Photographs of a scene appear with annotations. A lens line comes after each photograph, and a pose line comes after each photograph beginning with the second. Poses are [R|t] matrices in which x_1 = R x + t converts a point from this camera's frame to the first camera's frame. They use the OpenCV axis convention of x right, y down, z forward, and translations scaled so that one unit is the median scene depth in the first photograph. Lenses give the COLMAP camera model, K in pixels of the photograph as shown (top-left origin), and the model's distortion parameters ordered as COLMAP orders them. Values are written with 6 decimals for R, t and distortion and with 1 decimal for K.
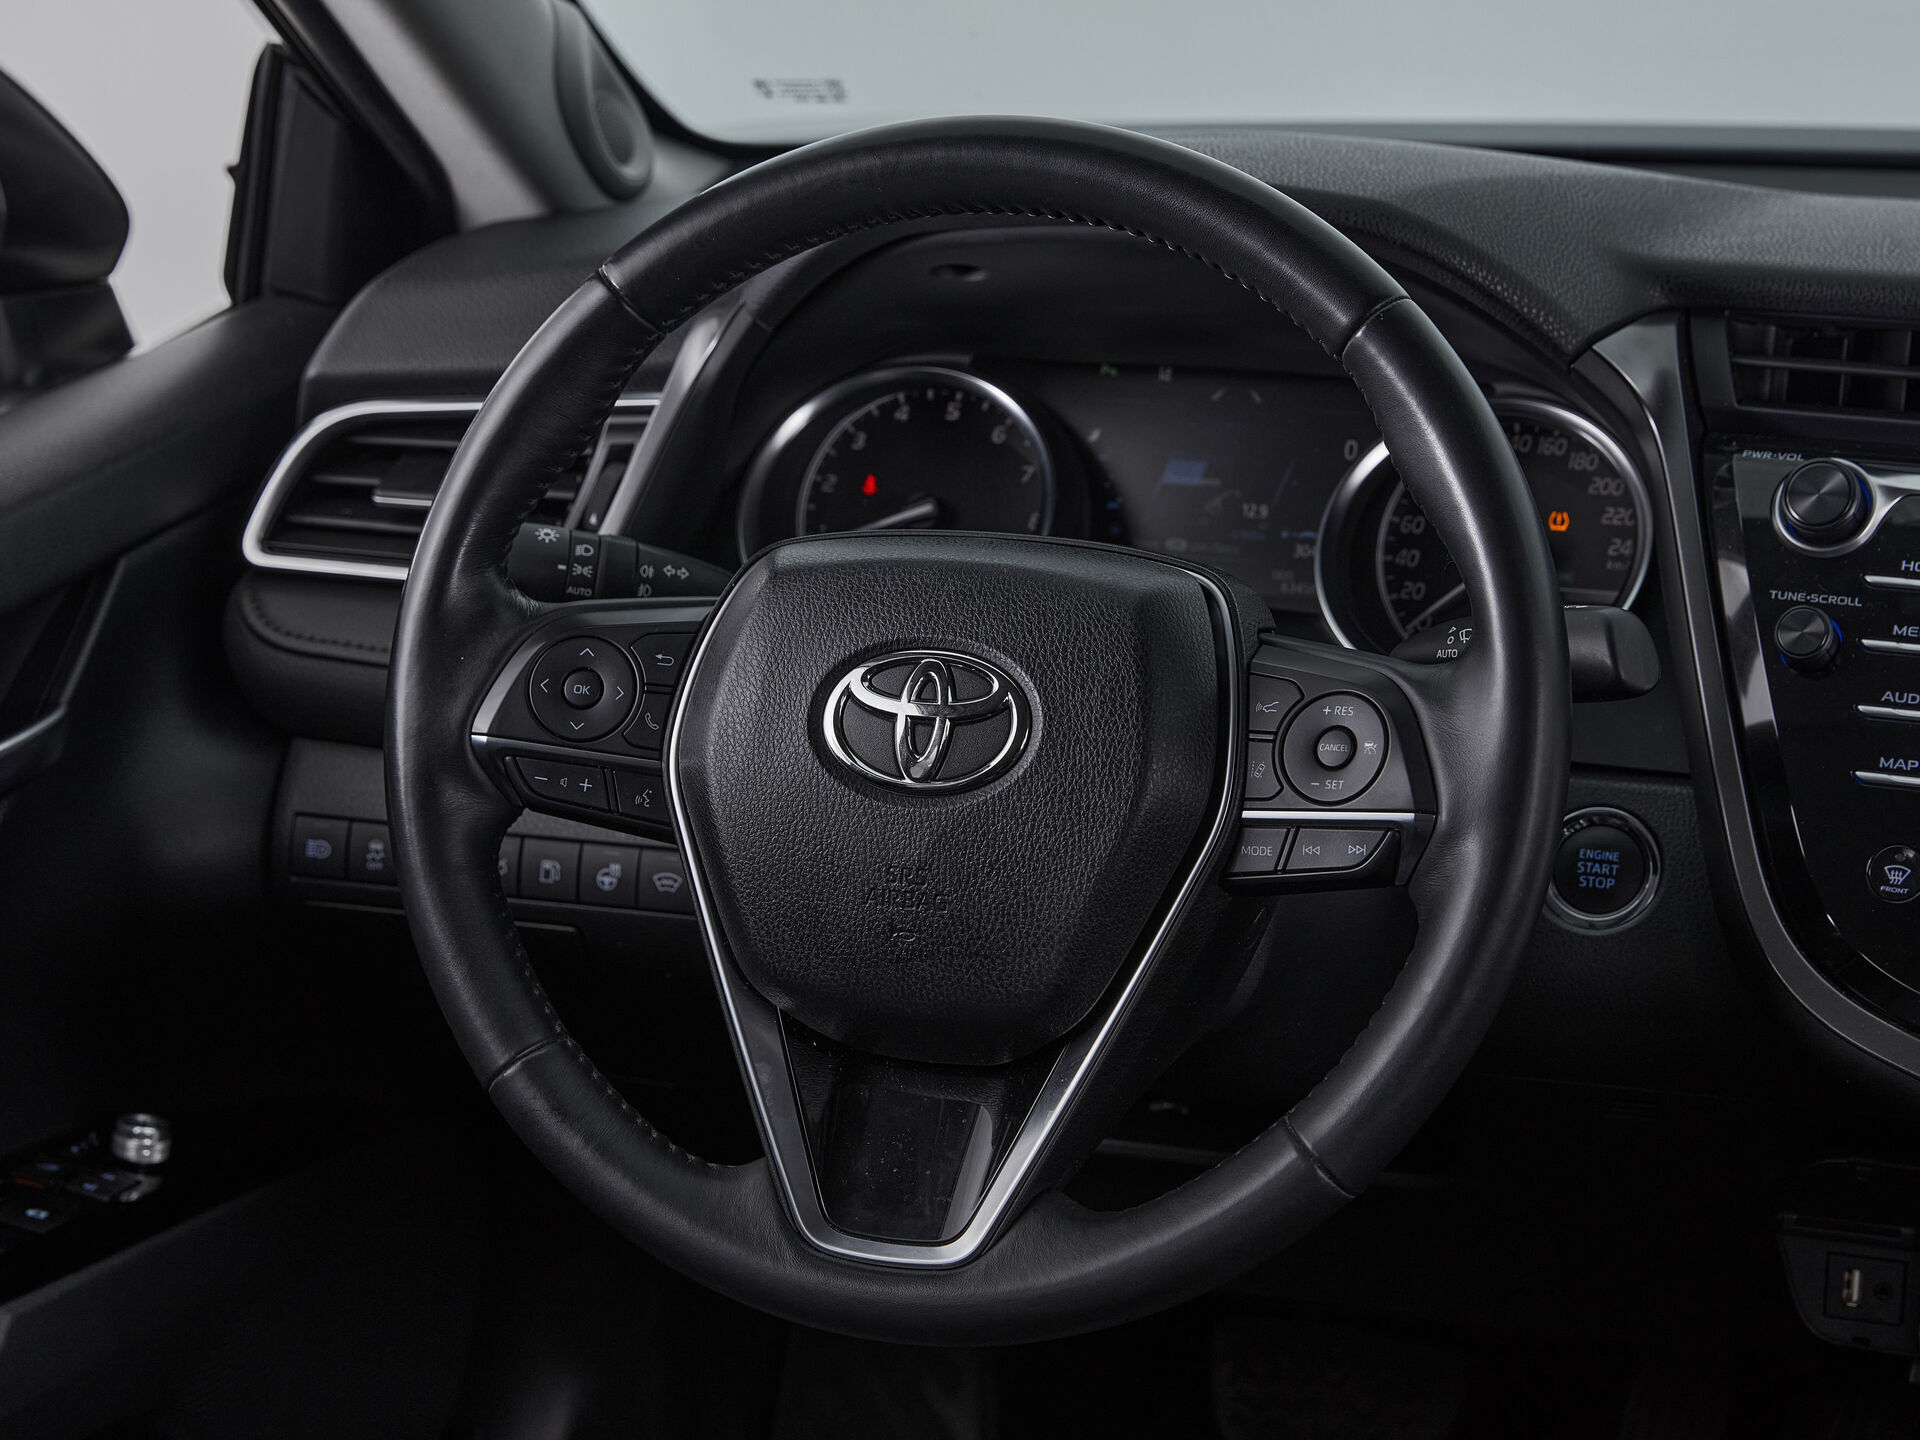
lens RADIAL K [[3909.4, 0, 940.8], [0, 3909.4, 738.7], [0, 0, 1]] dist [-0.074488, 0.000000]
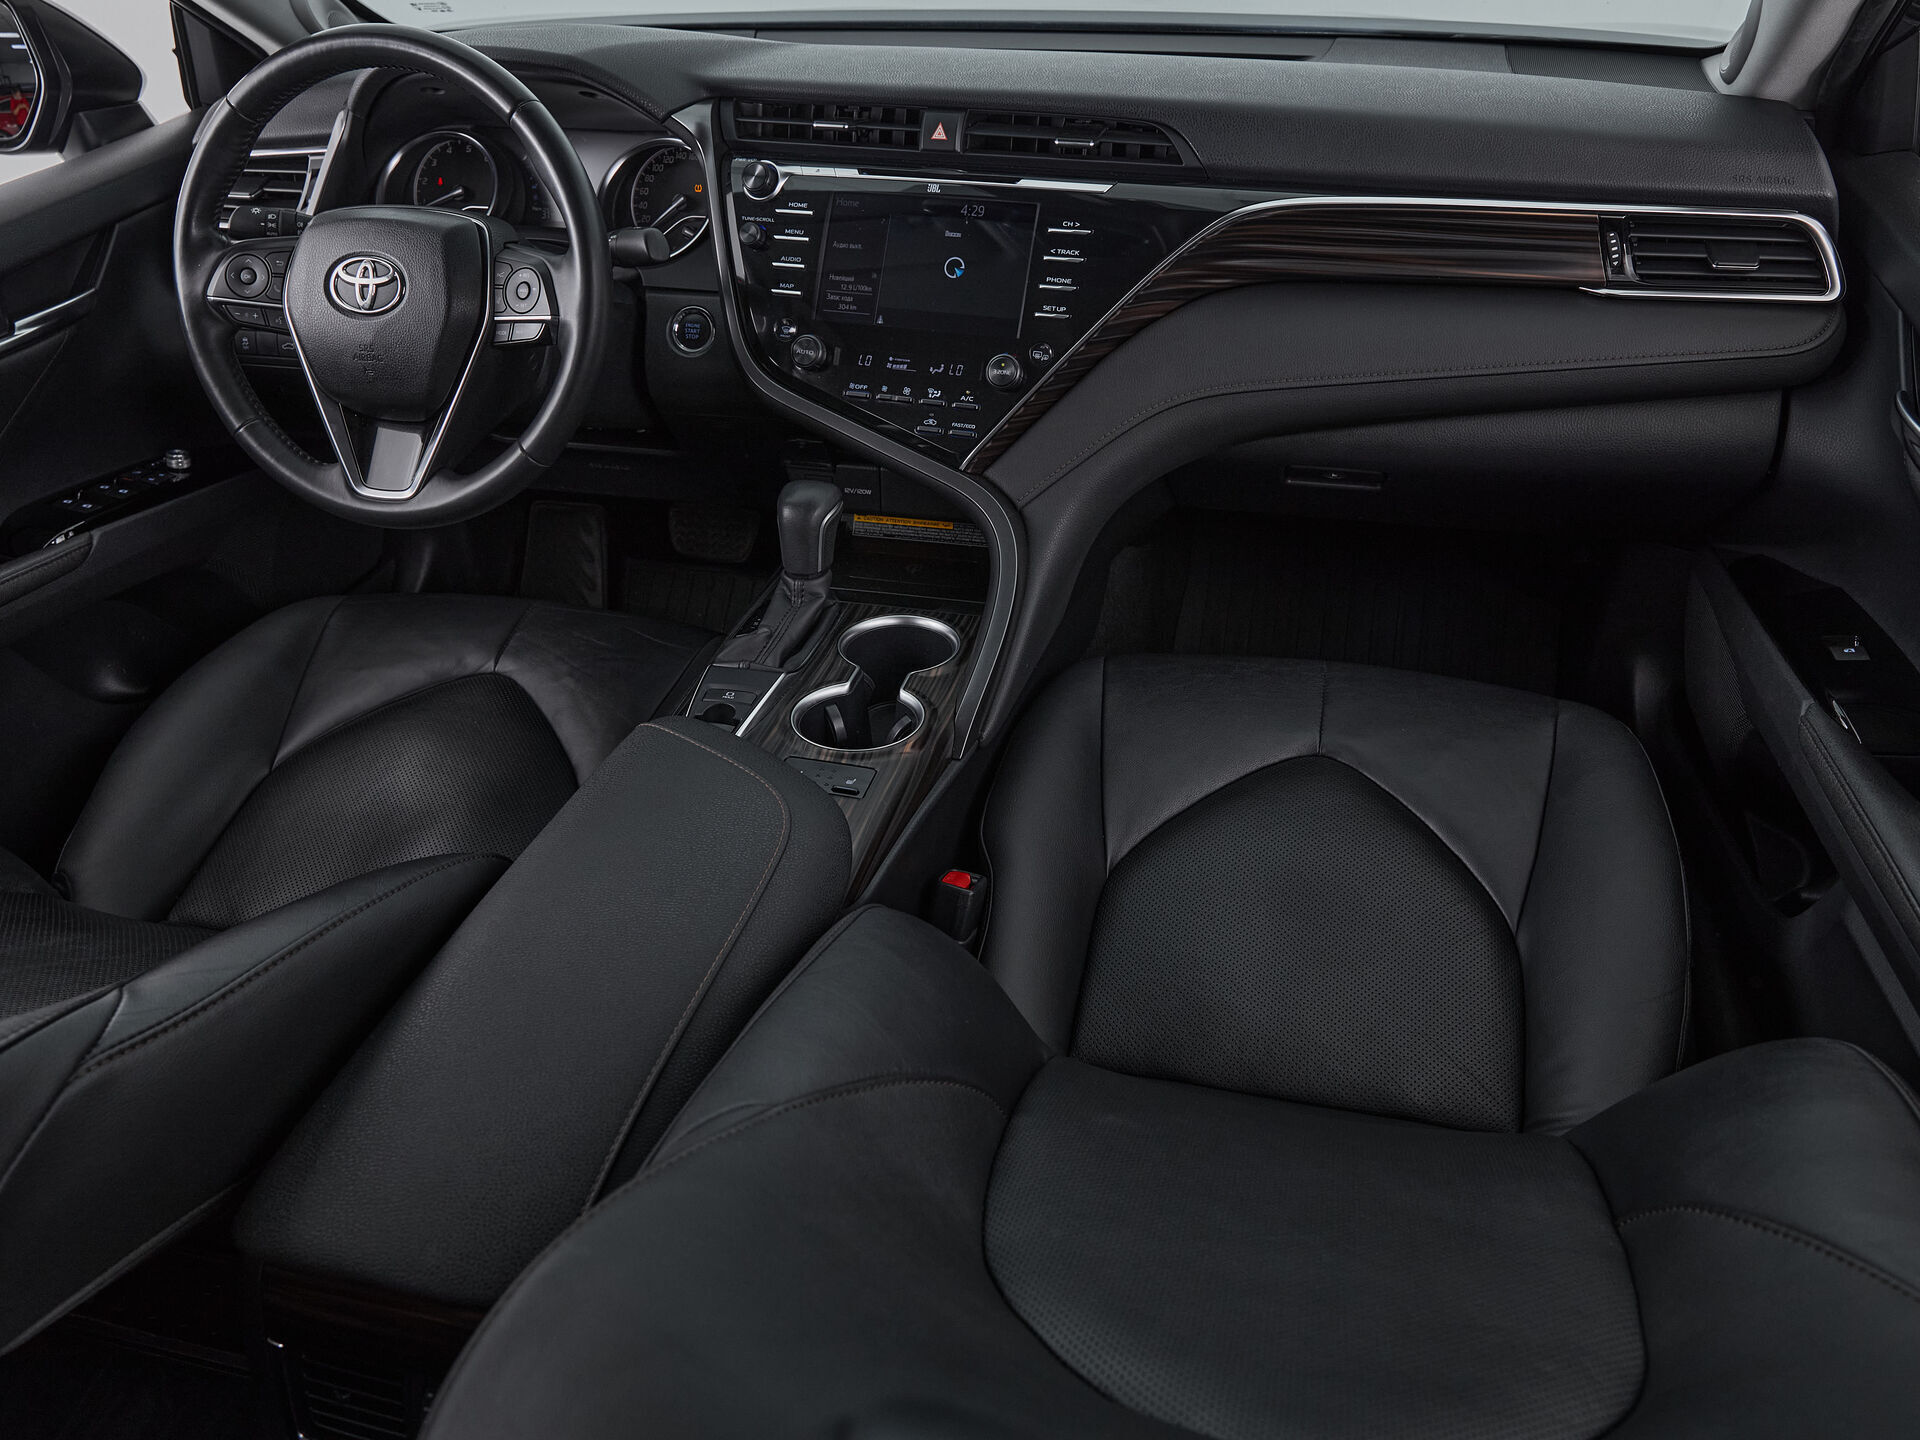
lens RADIAL K [[1424.2, 0, 956.3], [0, 1424.2, 715.4], [0, 0, 1]] dist [-0.007737, -0.004491]
pose [[0.996062, -0.057676, 0.067331, 0.268504], [0.034640, 0.952271, 0.303283, -0.004396], [-0.081609, -0.299757, 0.950519, 0.004507]]
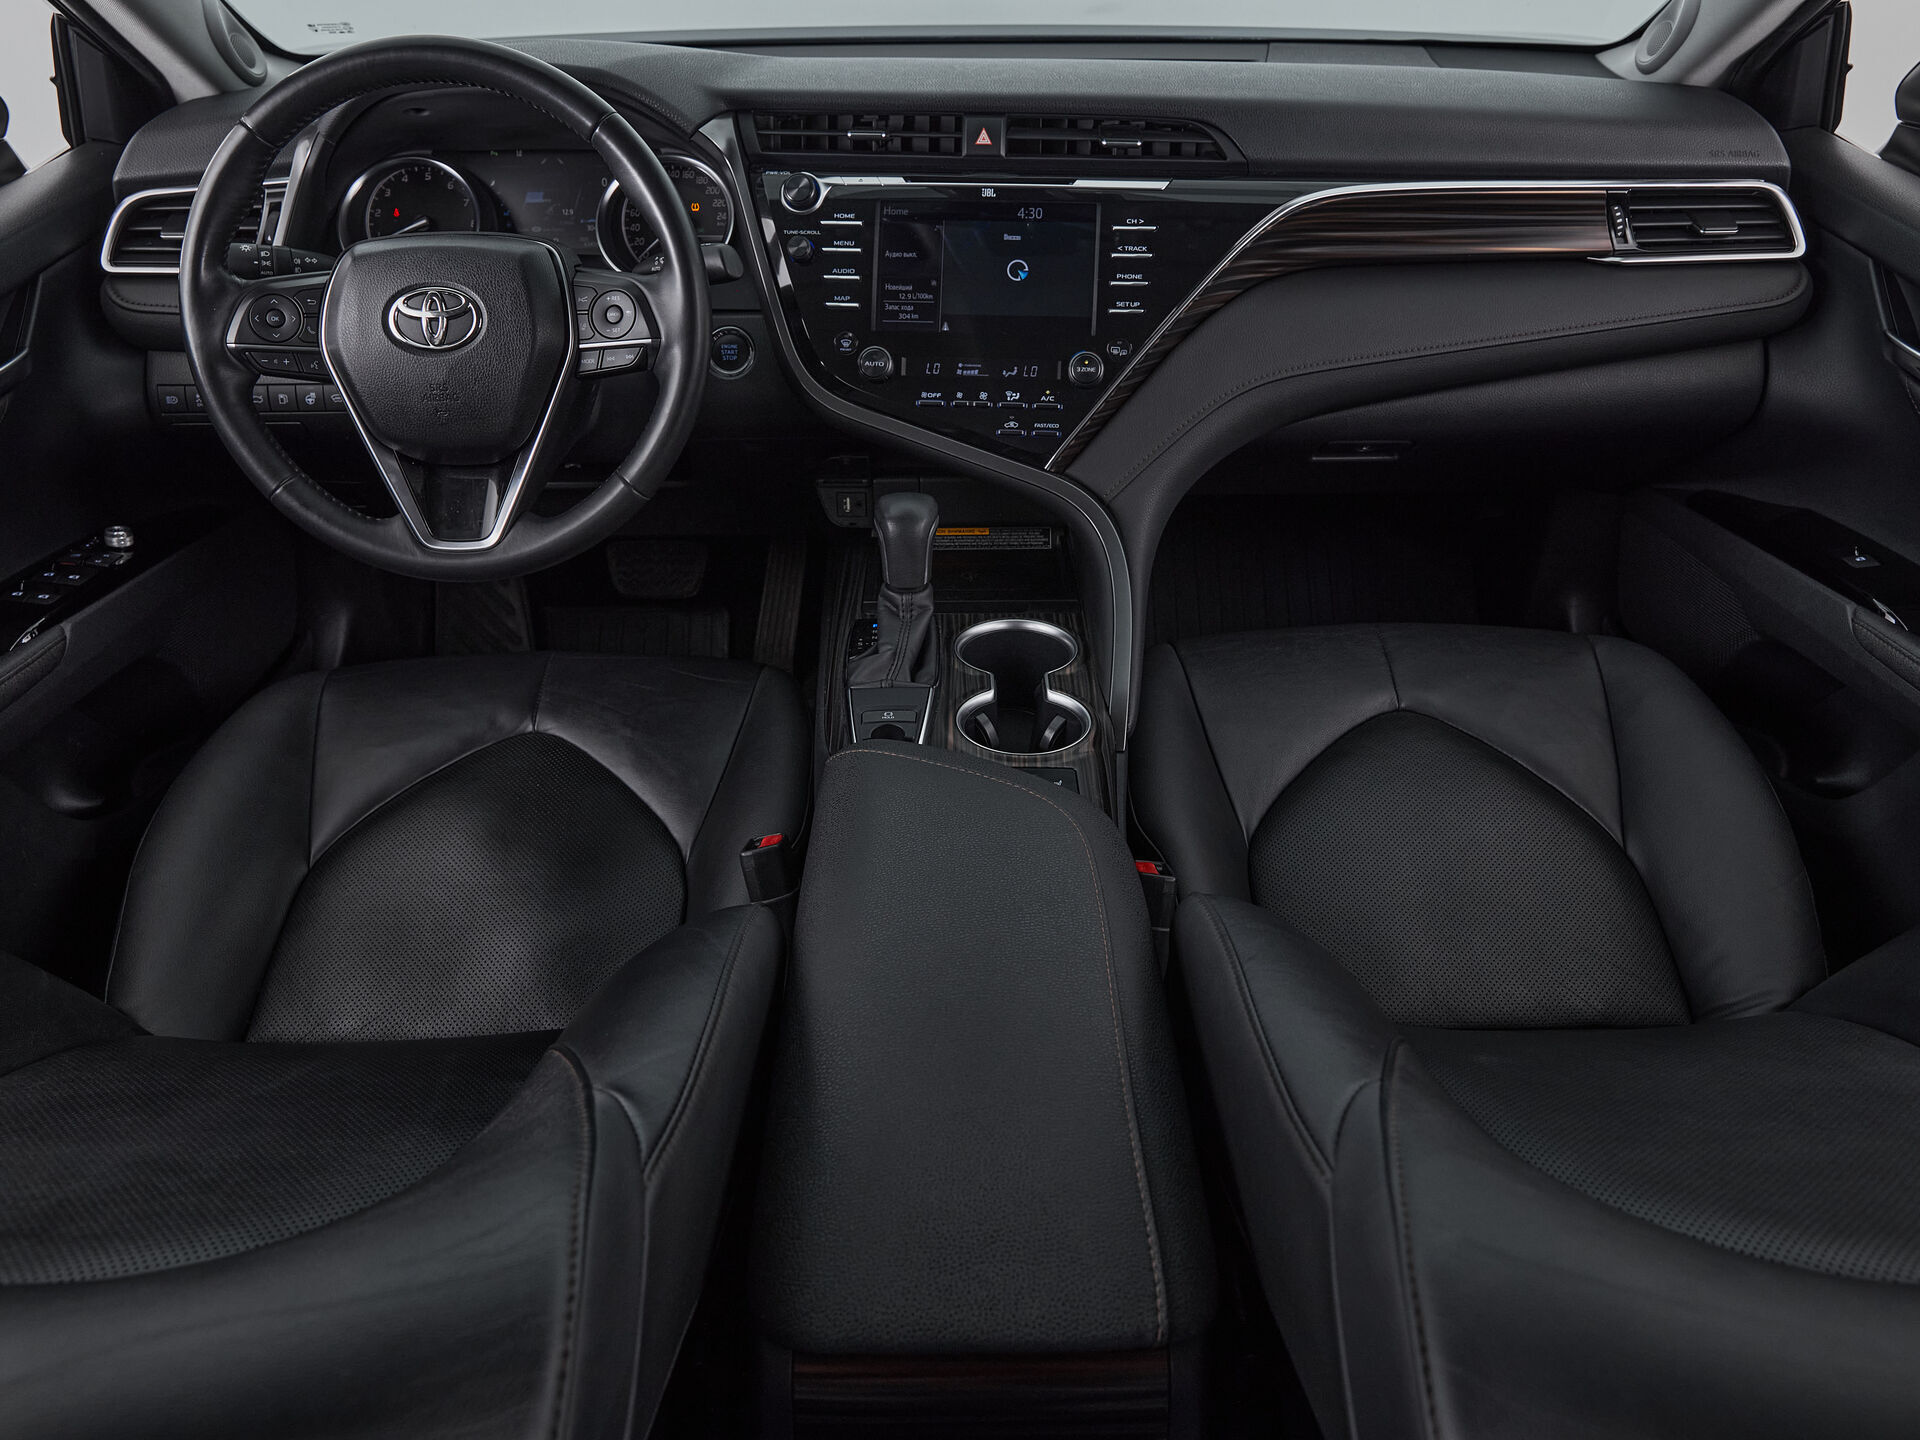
lens RADIAL K [[1424.2, 0, 960.6], [0, 1424.2, 709.5], [0, 0, 1]] dist [-0.007737, -0.004491]
pose [[0.944573, -0.171743, 0.279797, 0.013495], [0.085273, 0.951351, 0.296075, -0.006440], [-0.317034, -0.255805, 0.913265, 0.058969]]
